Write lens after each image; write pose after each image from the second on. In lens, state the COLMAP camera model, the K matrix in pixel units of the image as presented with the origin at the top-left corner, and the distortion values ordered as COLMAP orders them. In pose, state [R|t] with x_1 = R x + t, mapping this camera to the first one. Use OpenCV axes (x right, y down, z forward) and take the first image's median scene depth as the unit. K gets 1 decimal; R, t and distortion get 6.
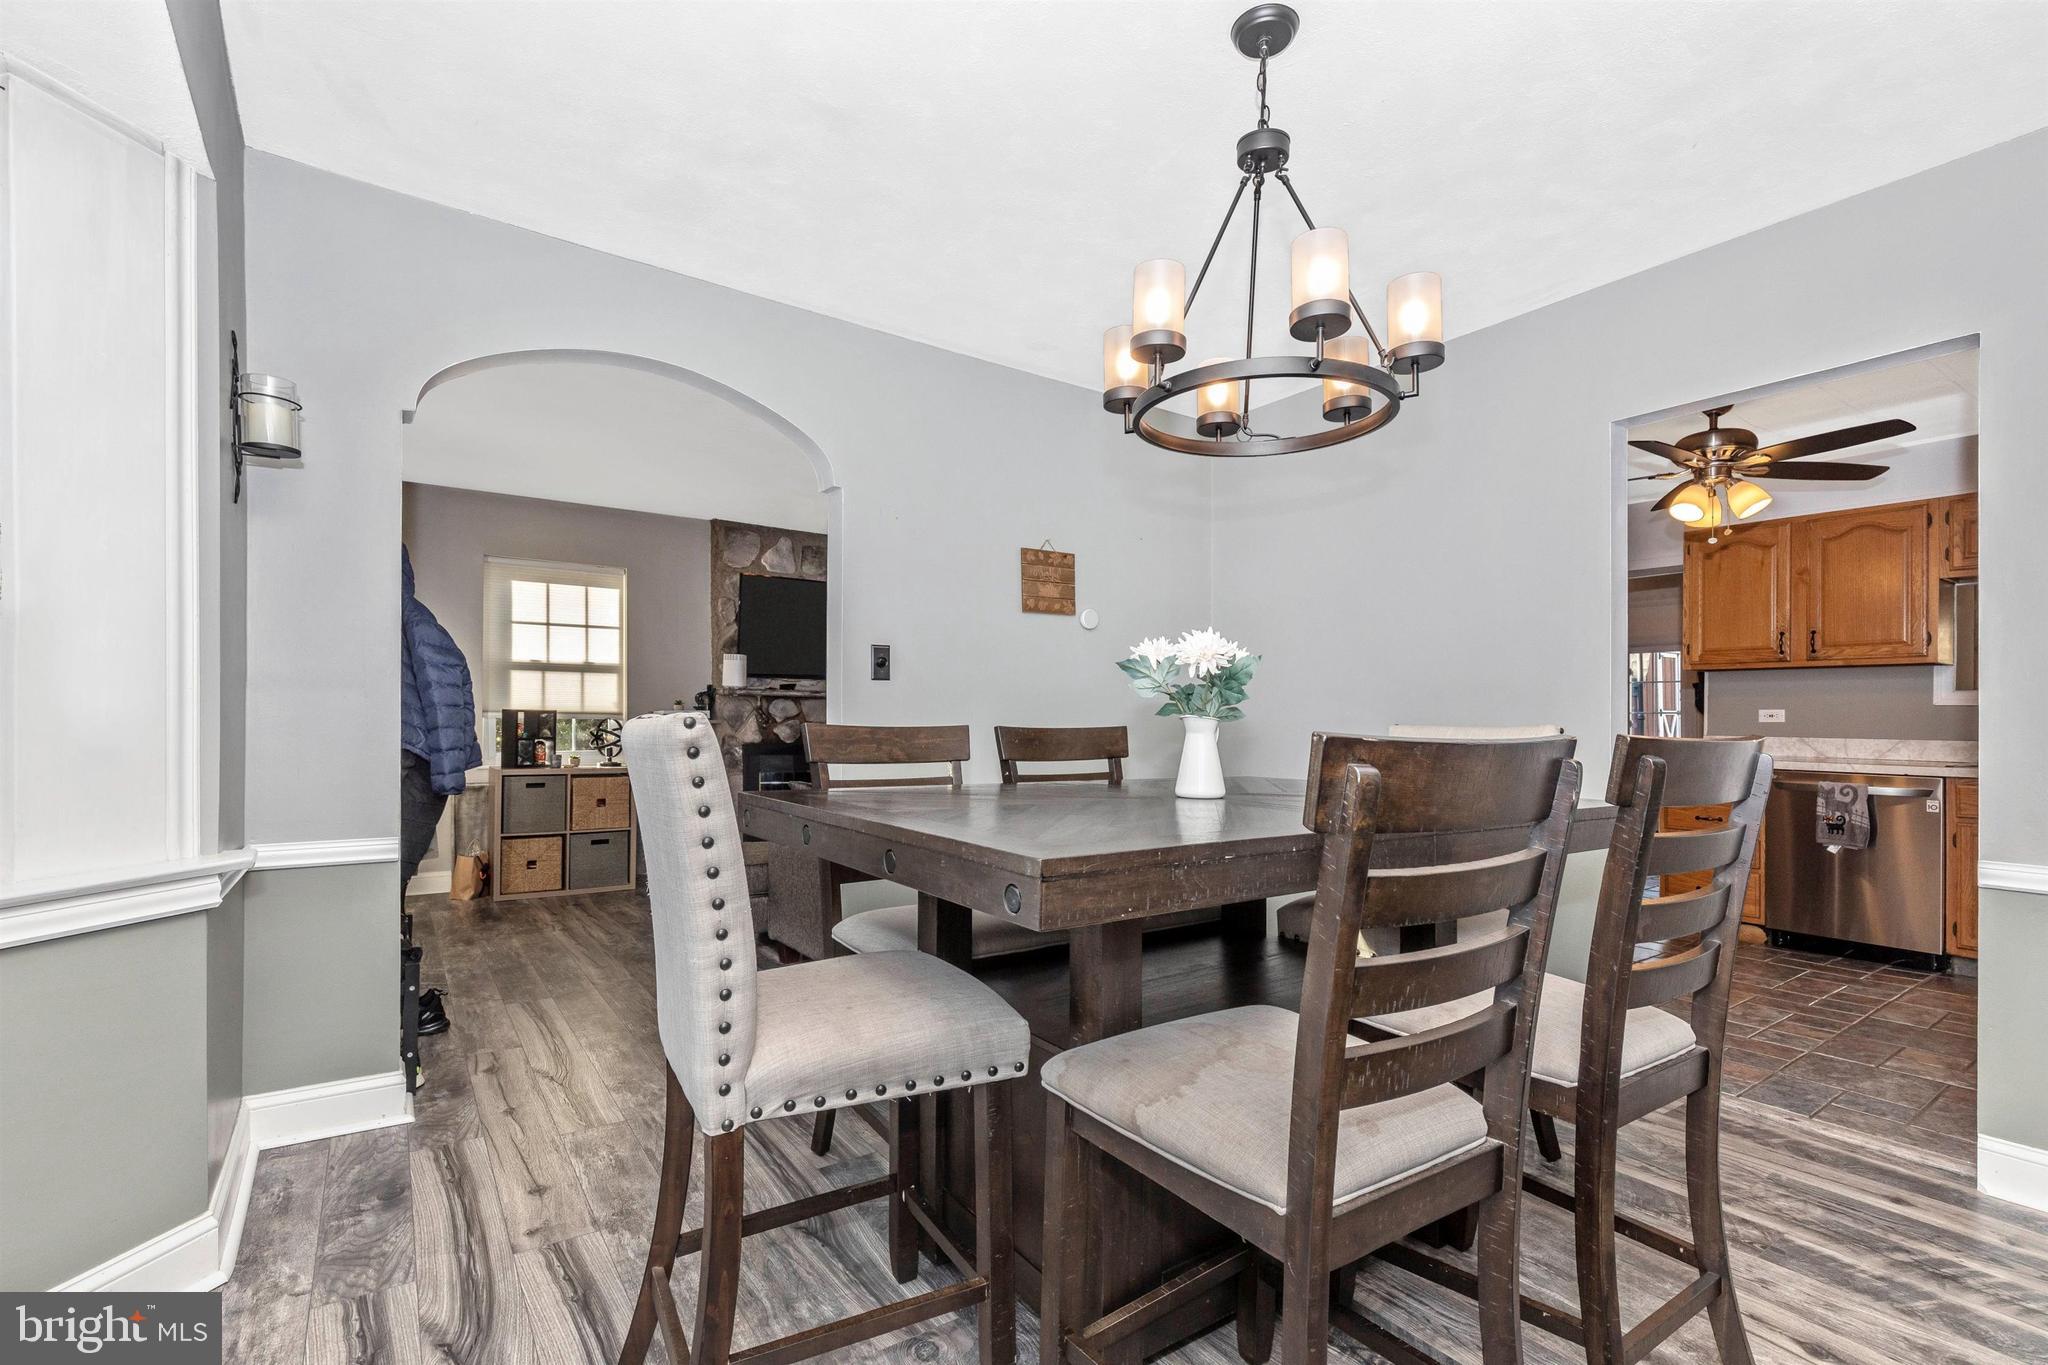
lens RADIAL K [[916.9, 0, 1031.1], [0, 916.9, 716.8], [0, 0, 1]] dist [-0.001394, -0.000210]
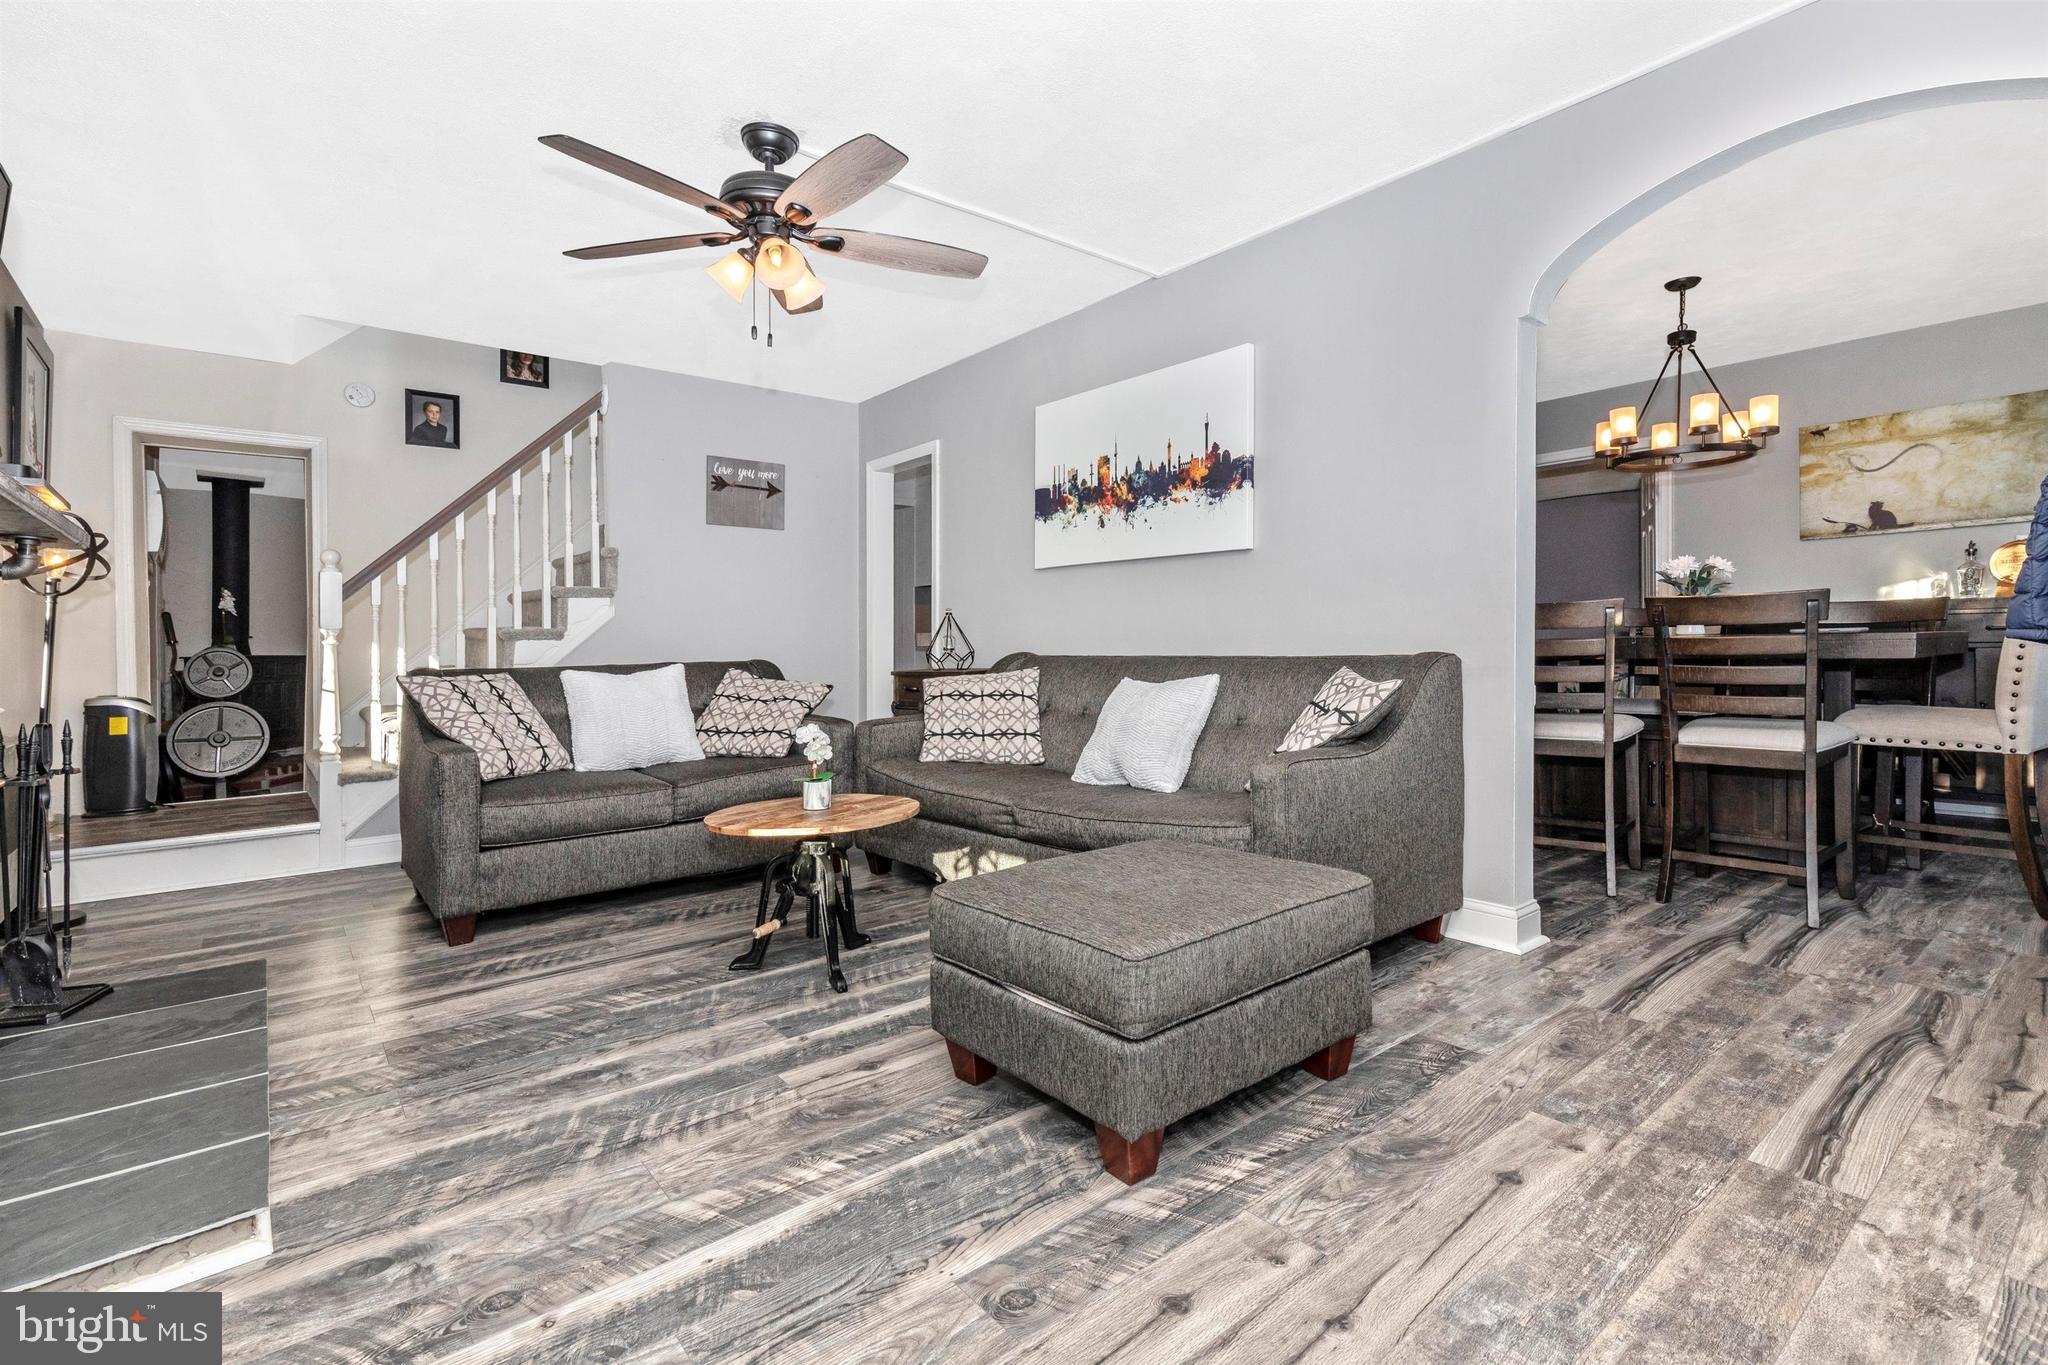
lens RADIAL K [[902.6, 0, 1037.0], [0, 902.6, 645.7], [0, 0, 1]] dist [0.020521, -0.000093]
pose [[-0.054093, -0.018220, 0.998370, -0.553182], [0.009745, 0.999776, 0.018774, 0.016602], [-0.998488, 0.010745, -0.053903, 0.790113]]
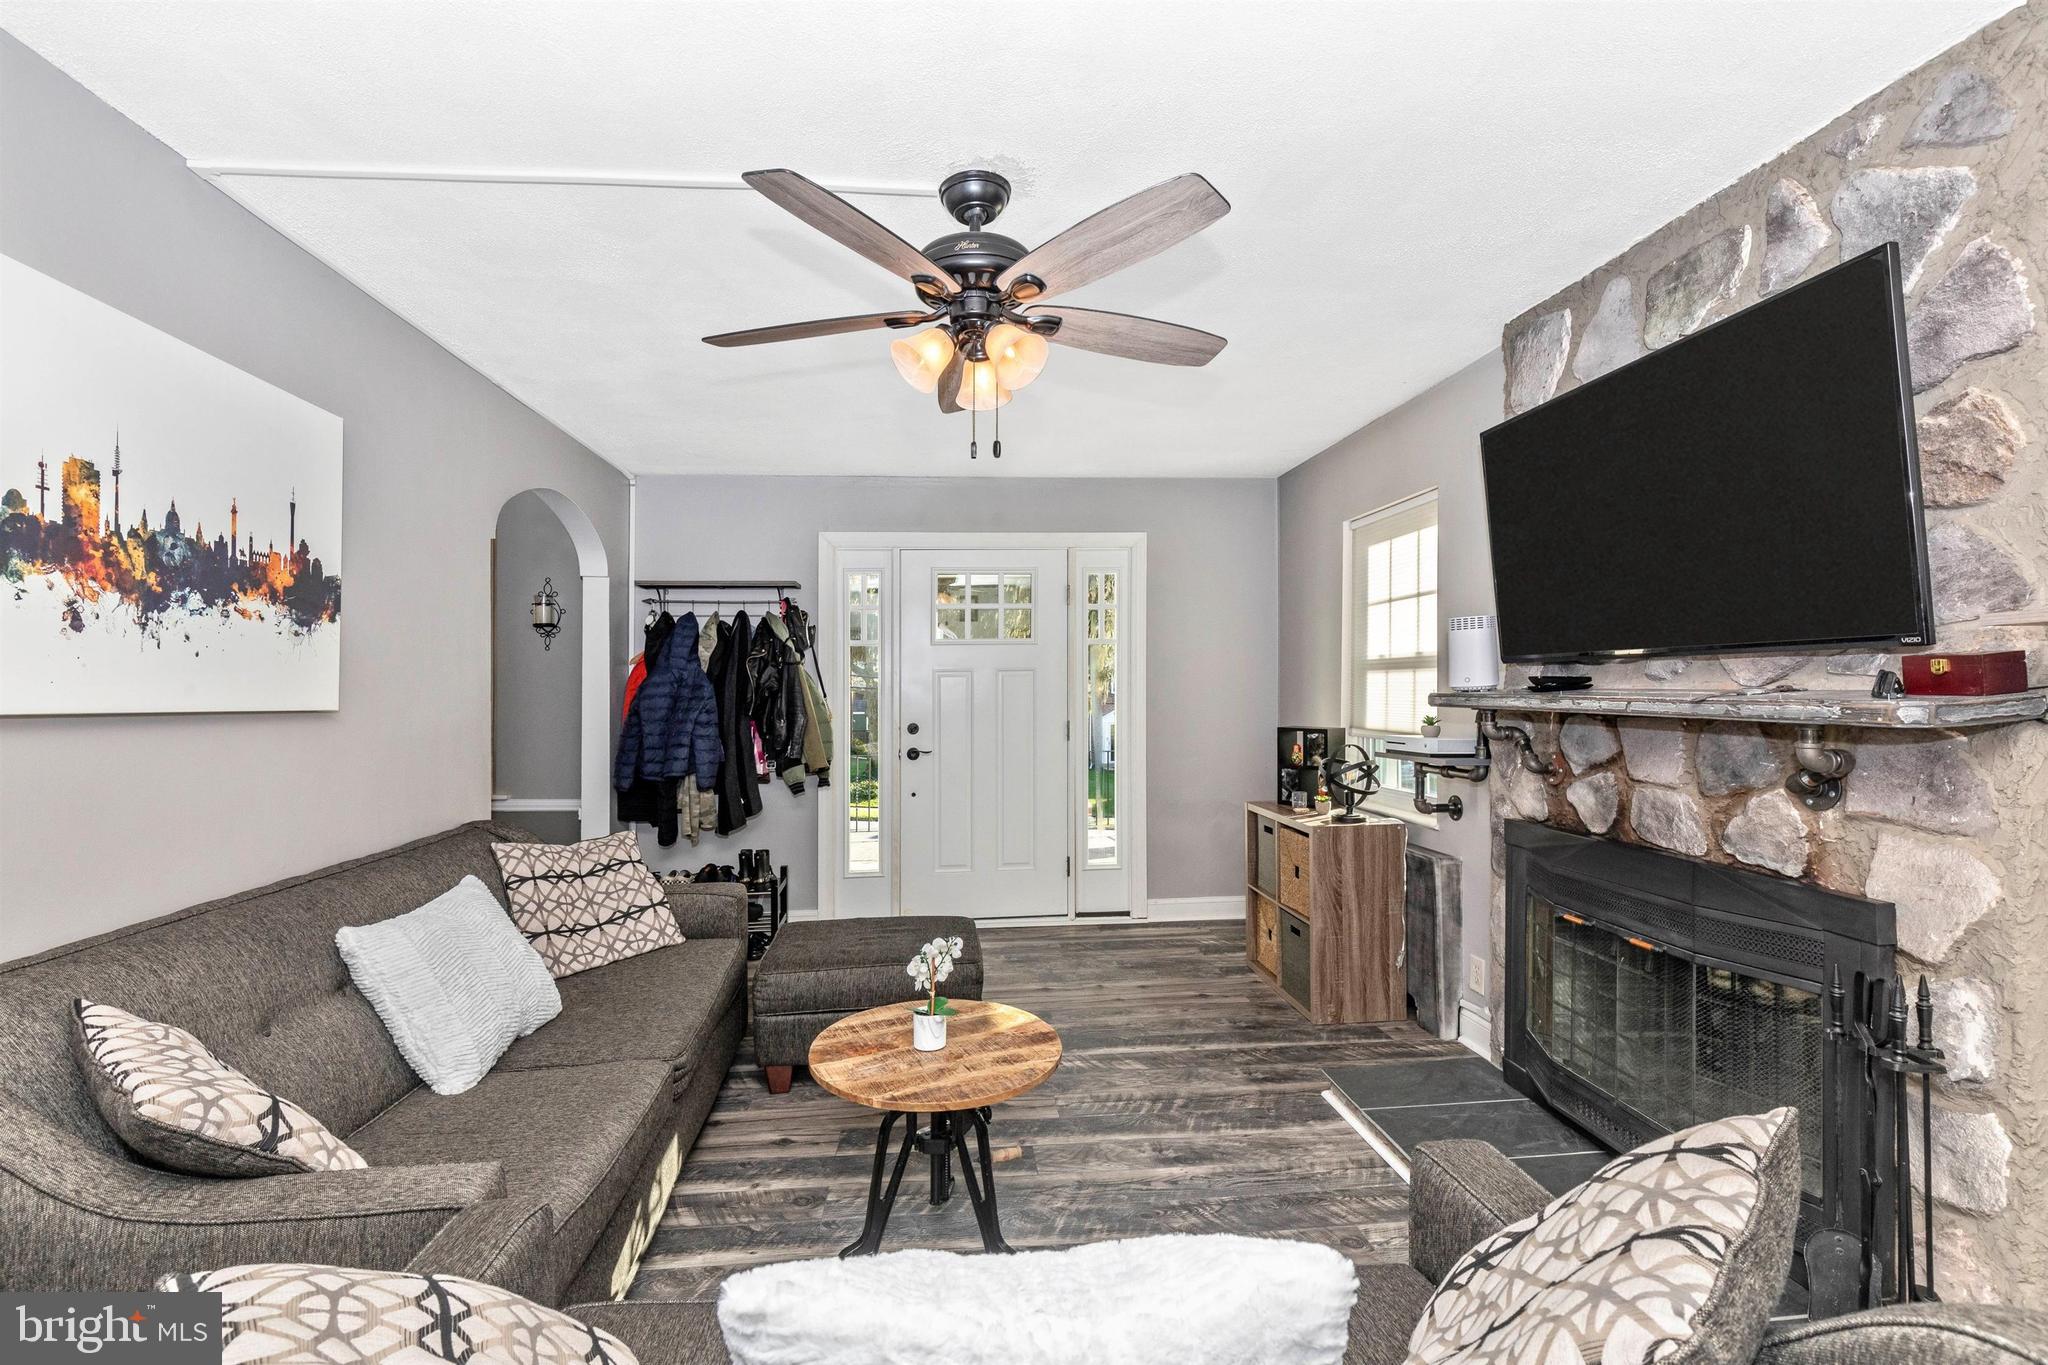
lens RADIAL K [[931.4, 0, 1024.6], [0, 931.4, 693.3], [0, 0, 1]] dist [0.002430, 0.000123]
pose [[-0.488609, 0.002733, -0.872499, 0.198492], [0.012469, 0.999915, -0.003851, -0.032894], [0.872414, -0.012761, -0.488601, 1.083539]]
